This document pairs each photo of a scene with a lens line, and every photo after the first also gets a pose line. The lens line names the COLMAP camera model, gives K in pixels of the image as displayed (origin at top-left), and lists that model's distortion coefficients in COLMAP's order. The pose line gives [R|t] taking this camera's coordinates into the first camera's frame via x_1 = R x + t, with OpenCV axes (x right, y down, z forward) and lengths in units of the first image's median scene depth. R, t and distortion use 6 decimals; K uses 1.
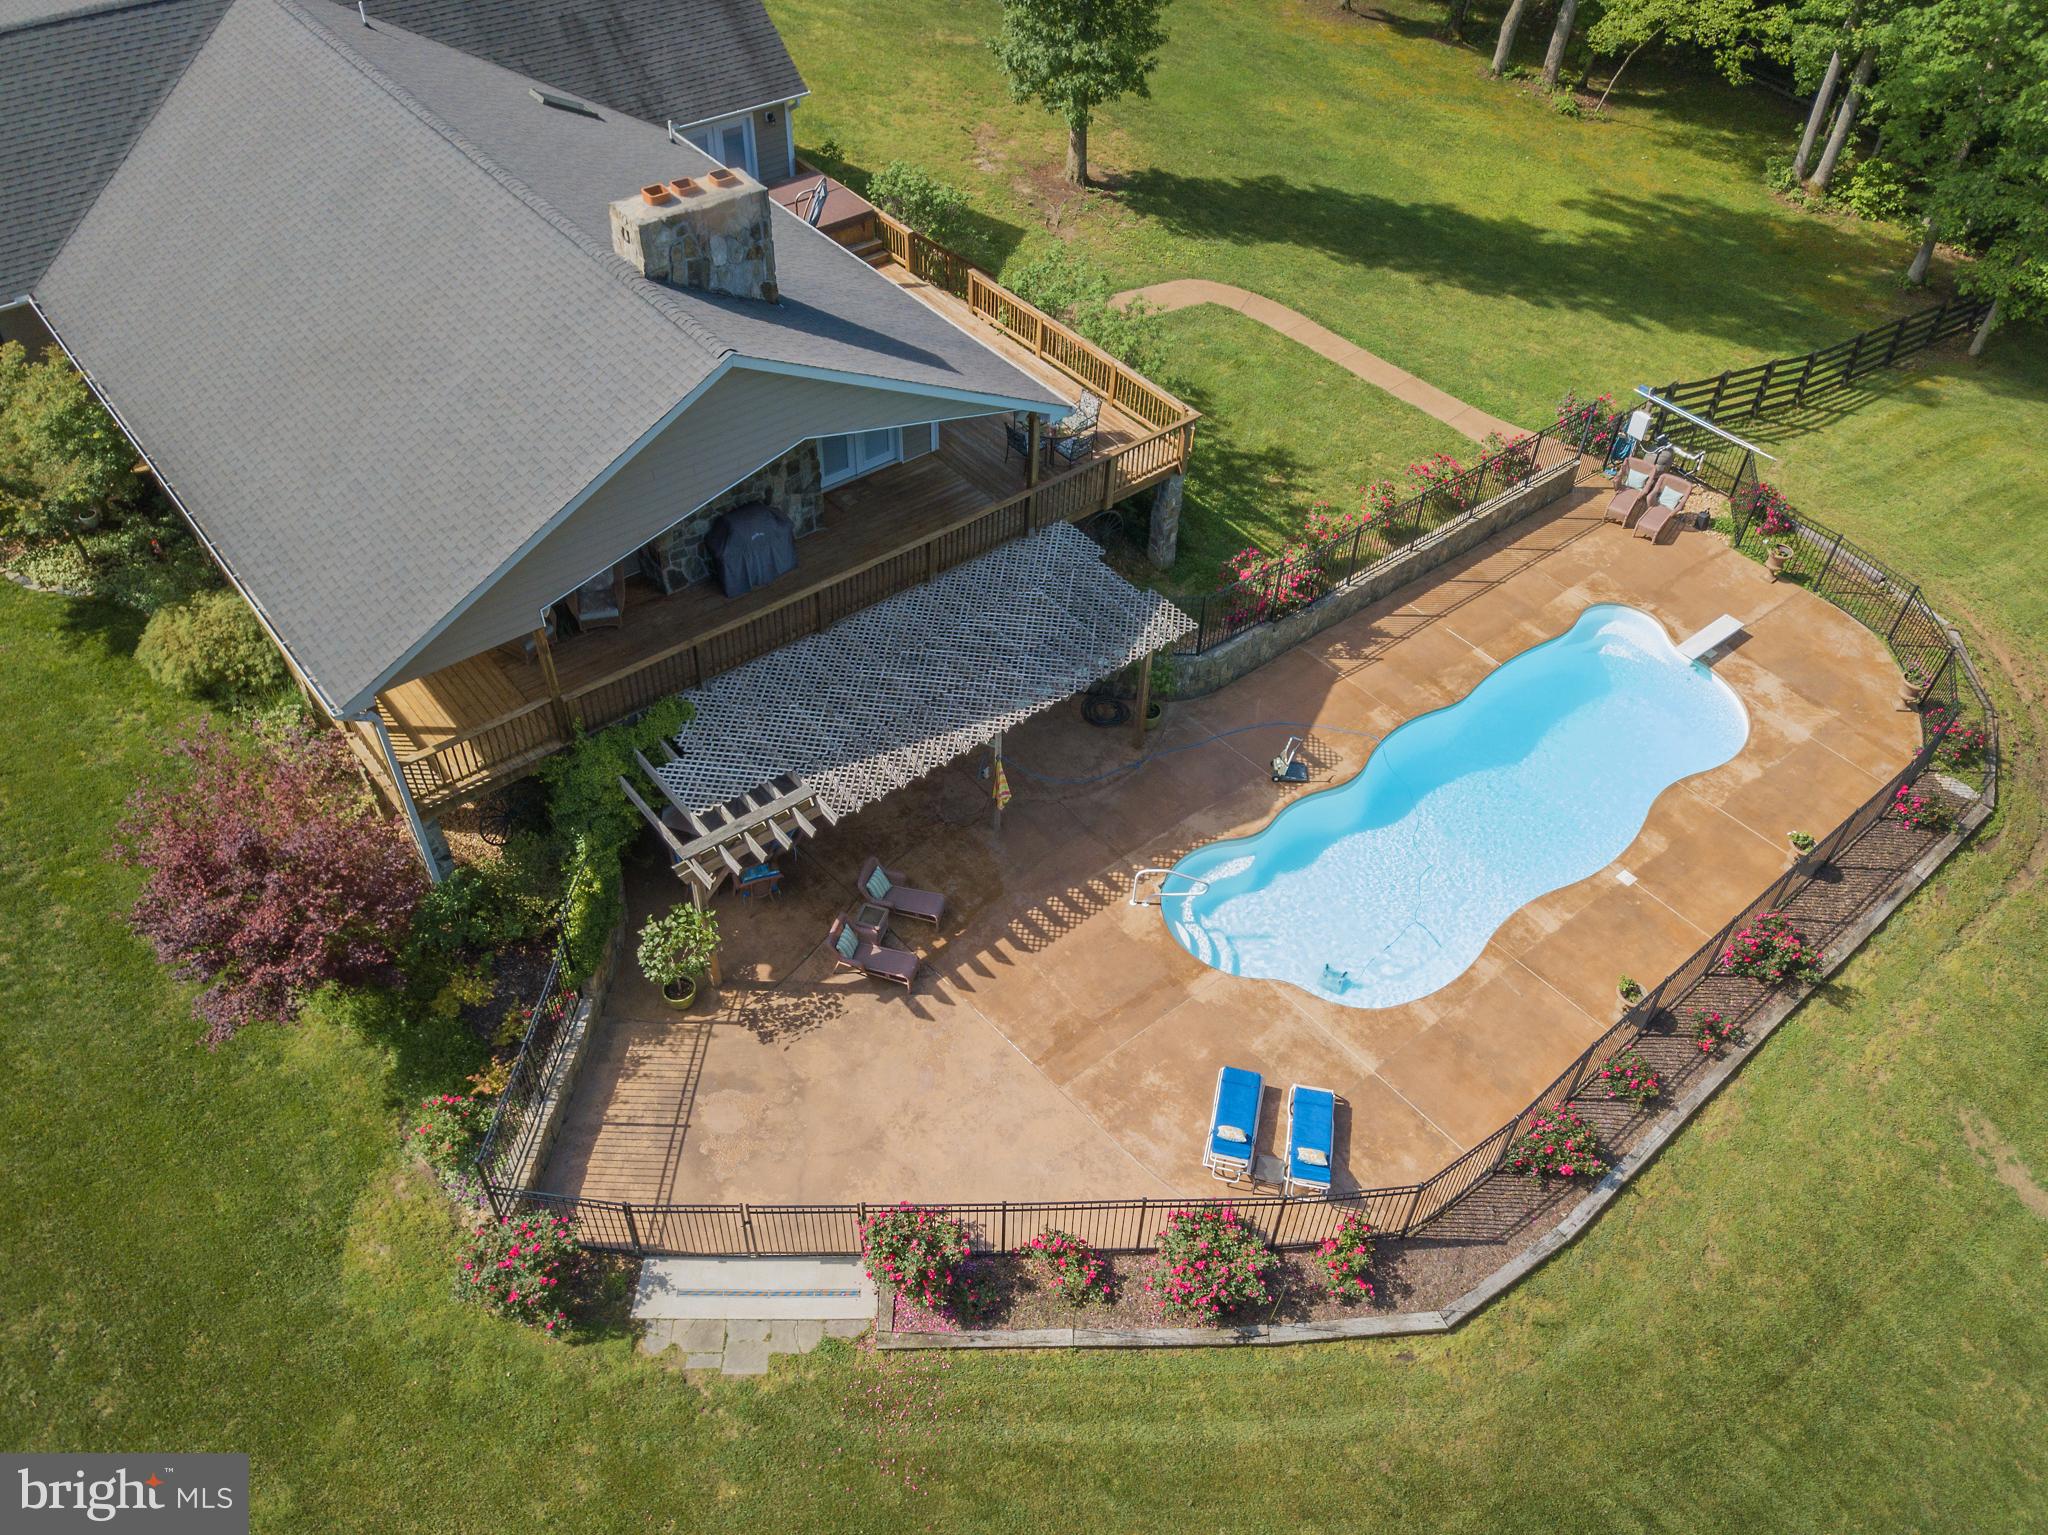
lens RADIAL K [[1555.2, 0, 1034.8], [0, 1555.2, 758.7], [0, 0, 1]] dist [0.026719, -0.023057]
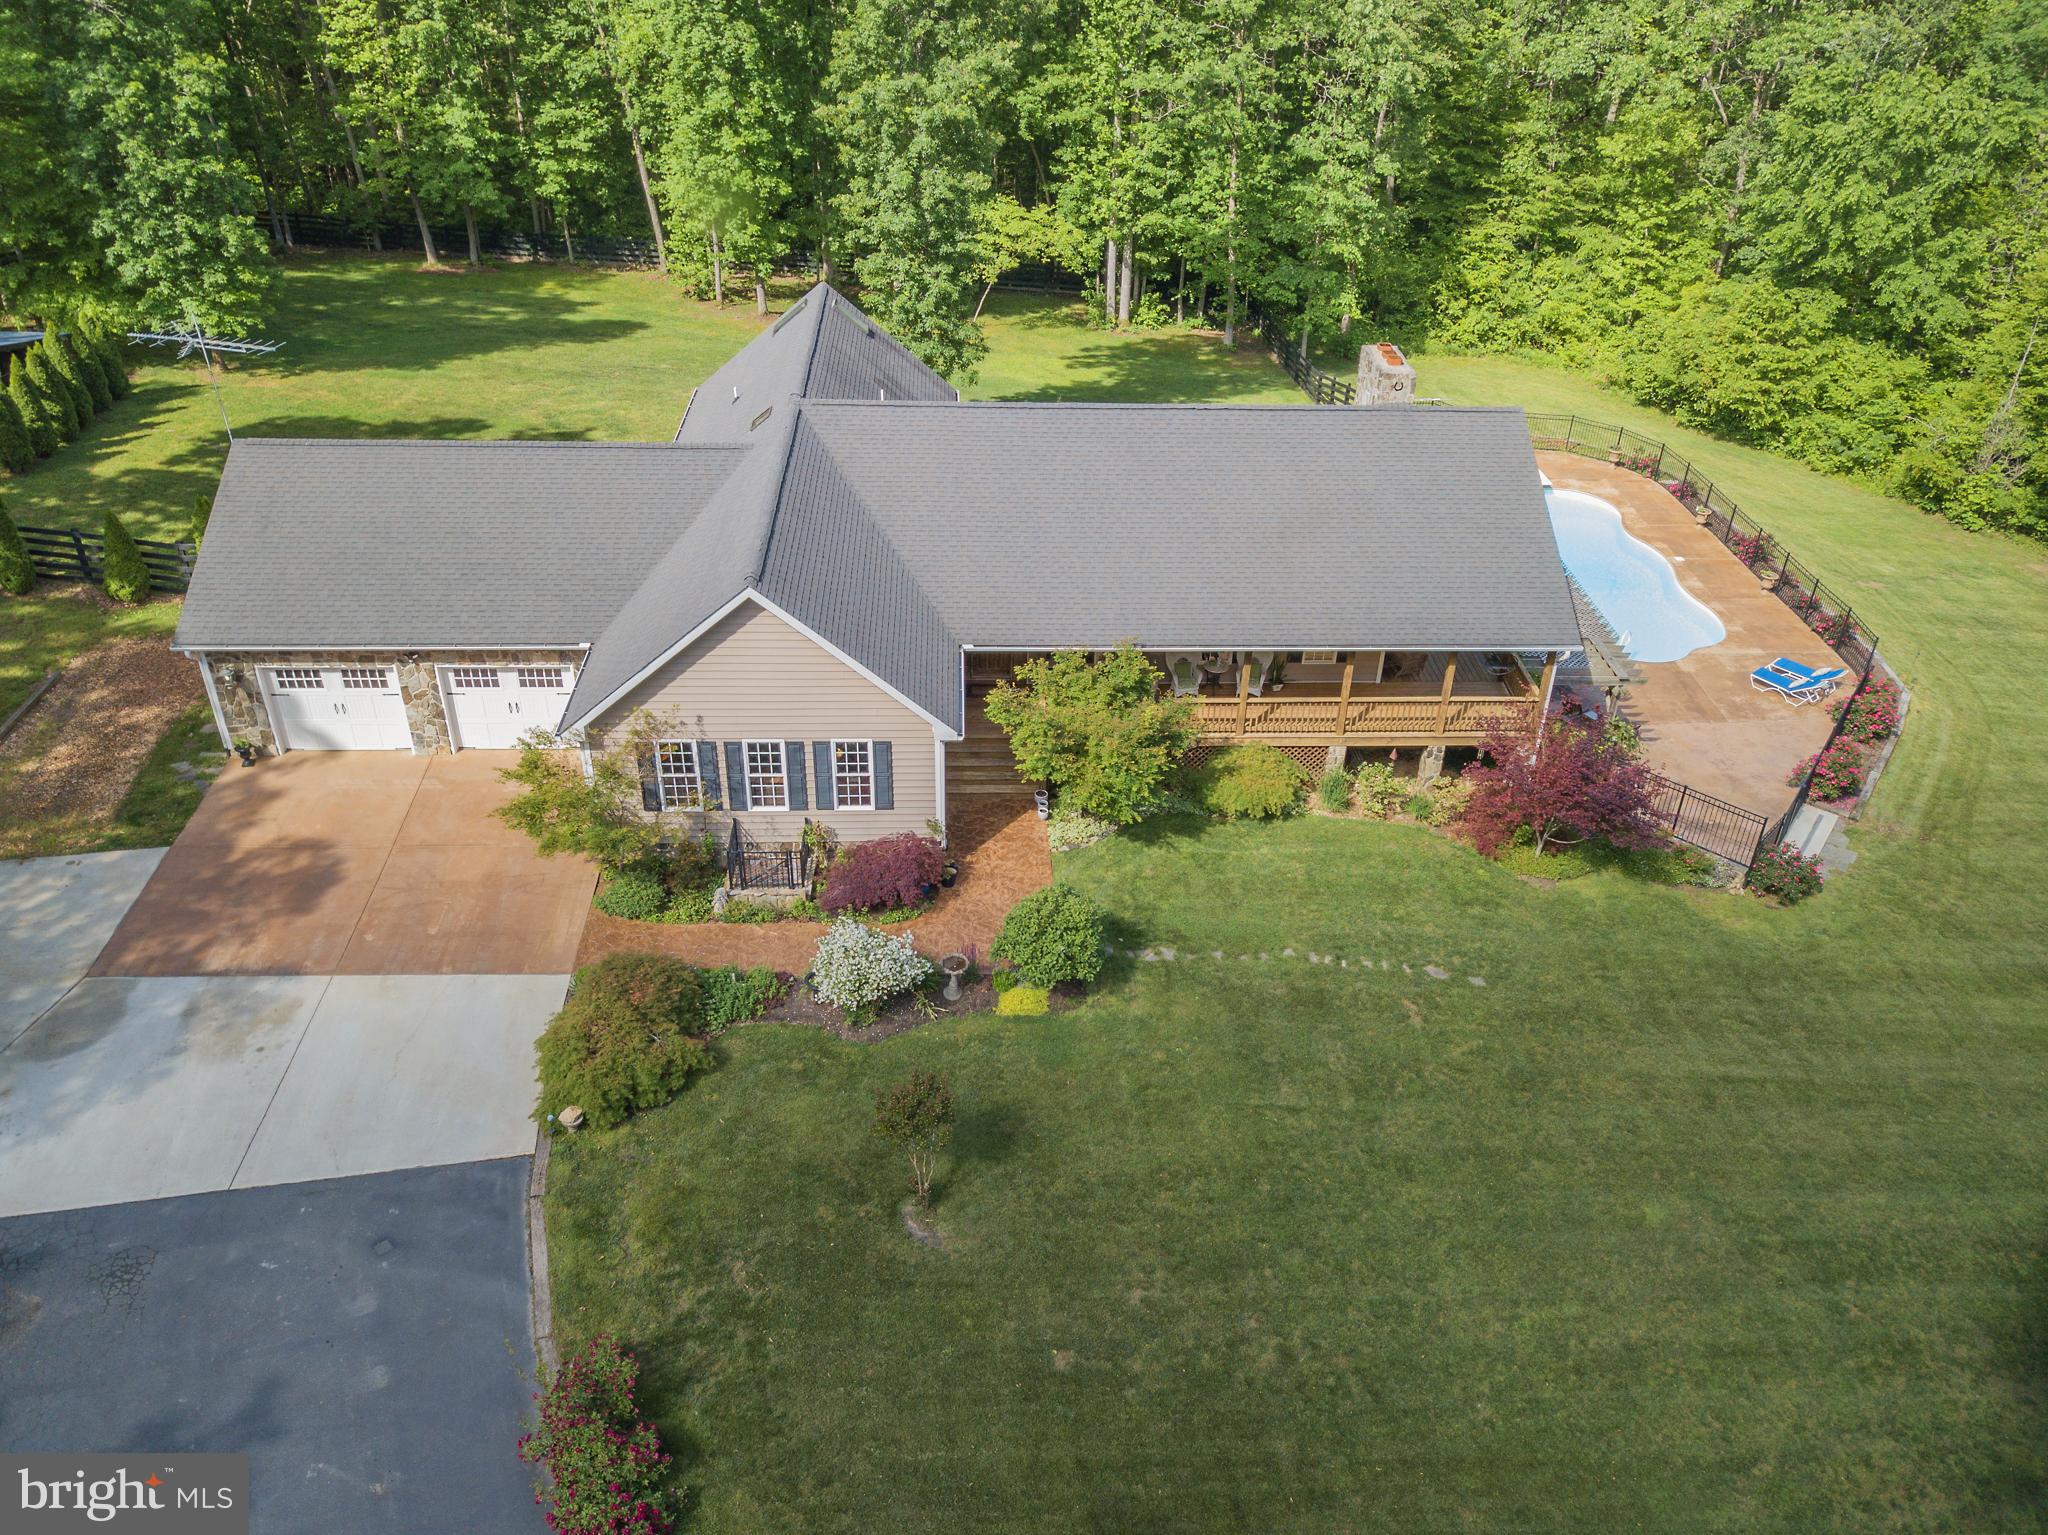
lens RADIAL K [[1555.2, 0, 1028.1], [0, 1555.2, 769.8], [0, 0, 1]] dist [0.026719, -0.023057]
pose [[0.600524, -0.455426, 0.657235, -1.623288], [0.565917, 0.822755, 0.053037, -0.288509], [-0.564898, 0.340091, 0.751817, 0.107347]]
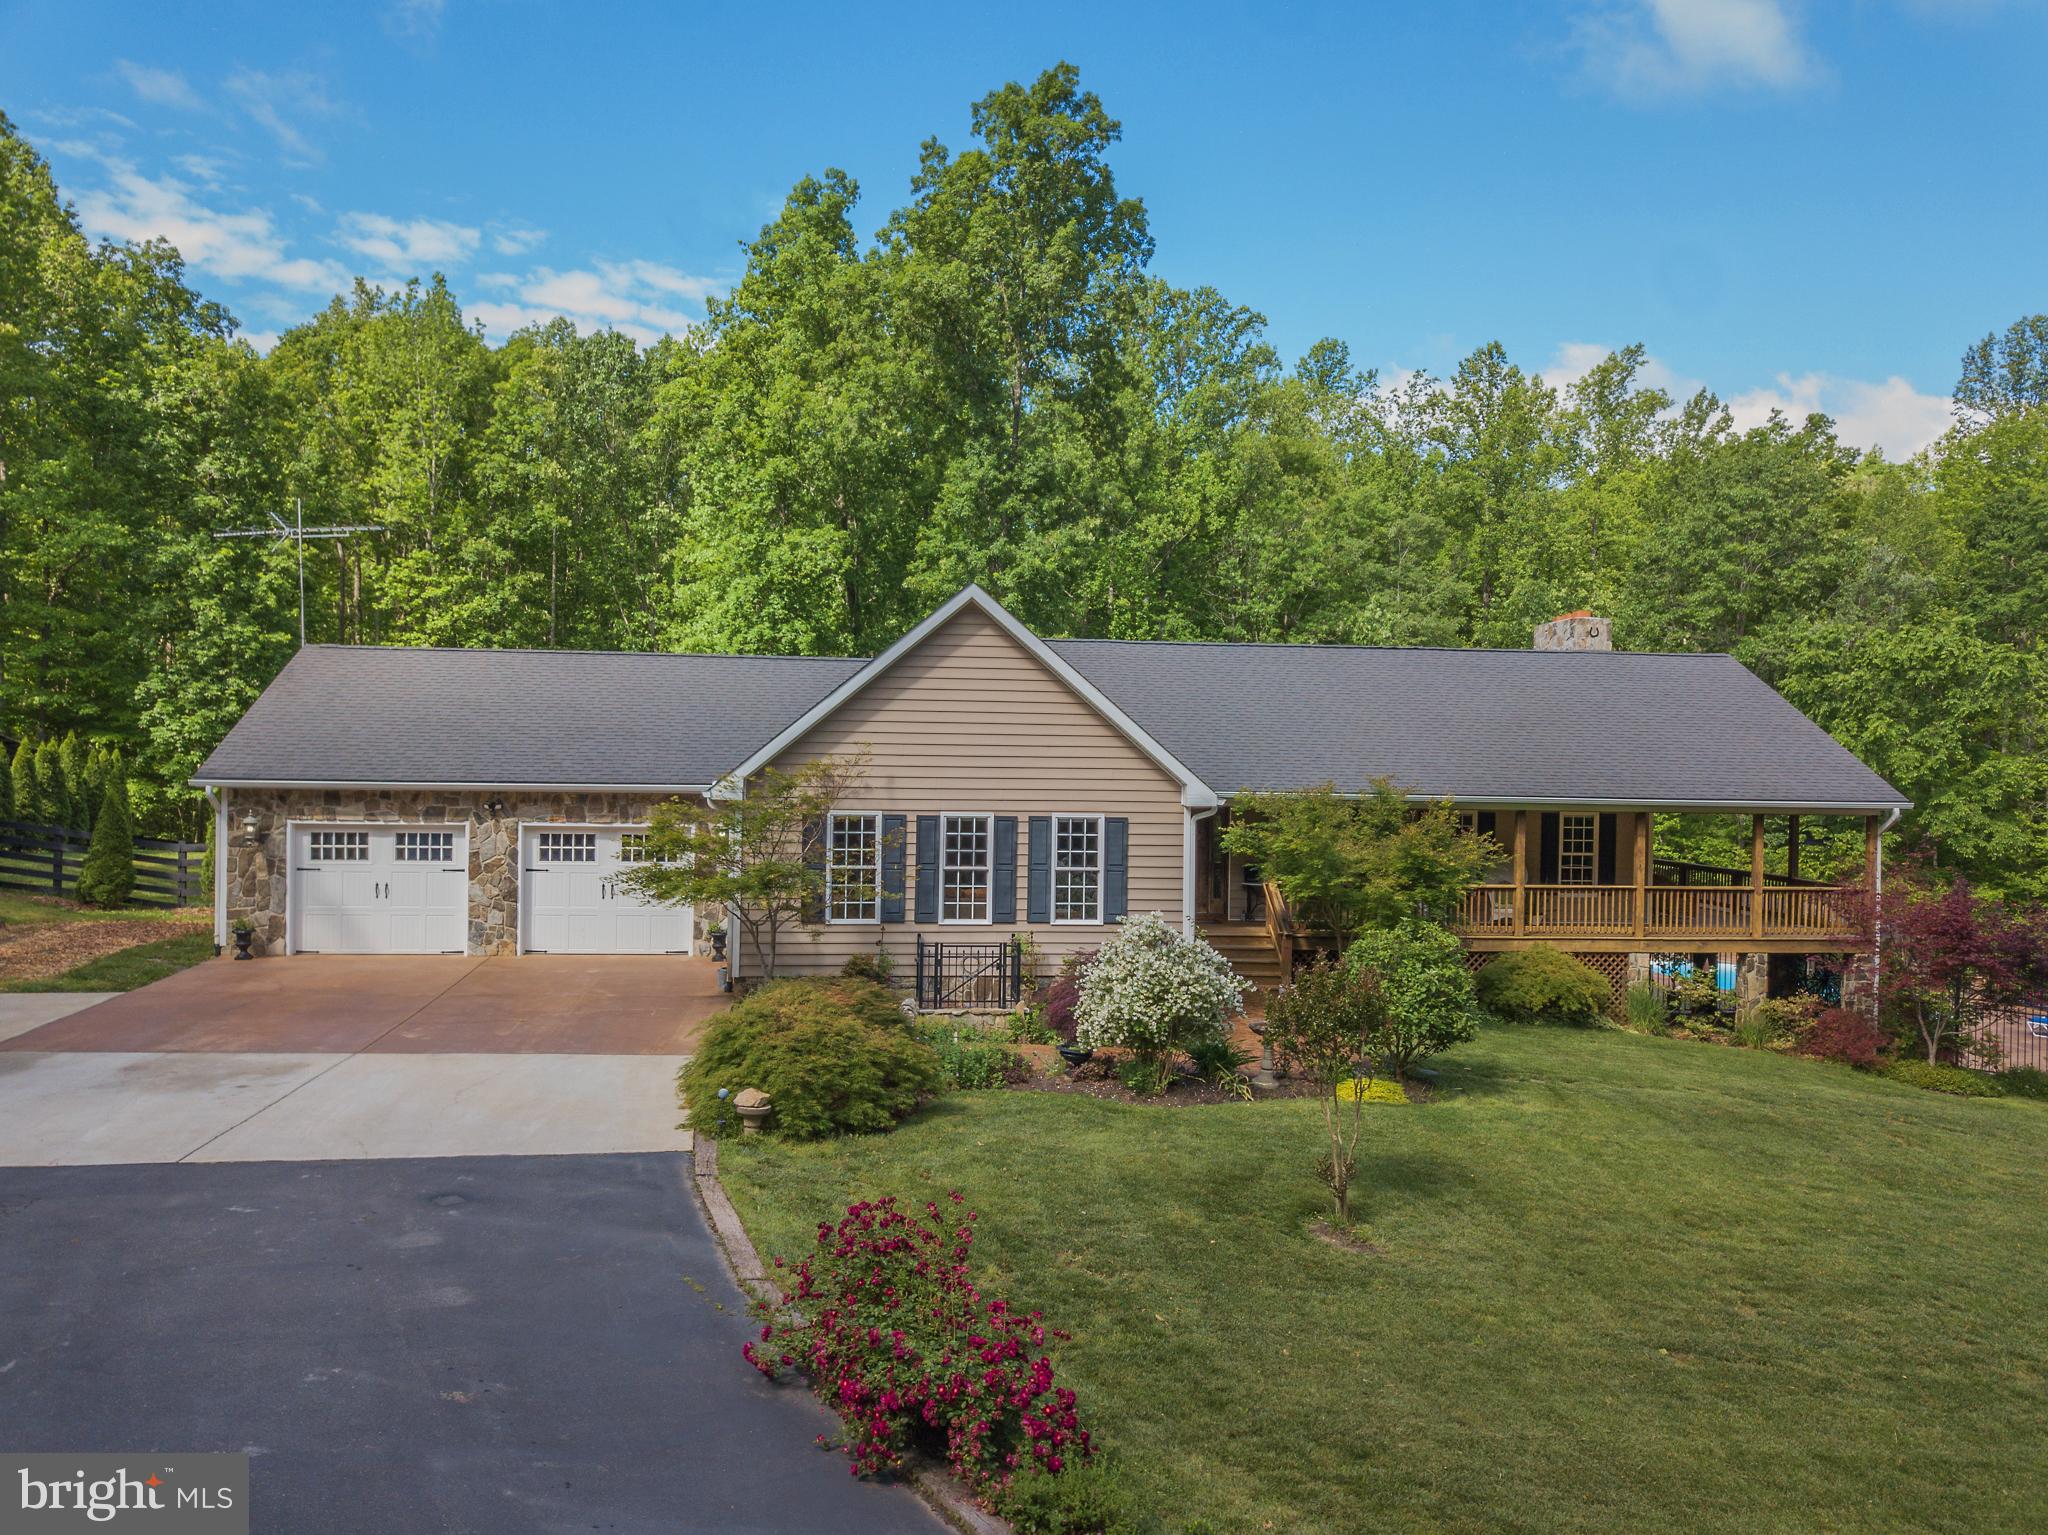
lens RADIAL K [[1555.2, 0, 1026.1], [0, 1555.2, 772.0], [0, 0, 1]] dist [0.026719, -0.023057]
pose [[0.555578, -0.035015, 0.830727, -1.697925], [0.590354, 0.720171, -0.364466, -0.010040], [-0.585504, 0.692912, 0.420783, 0.707804]]
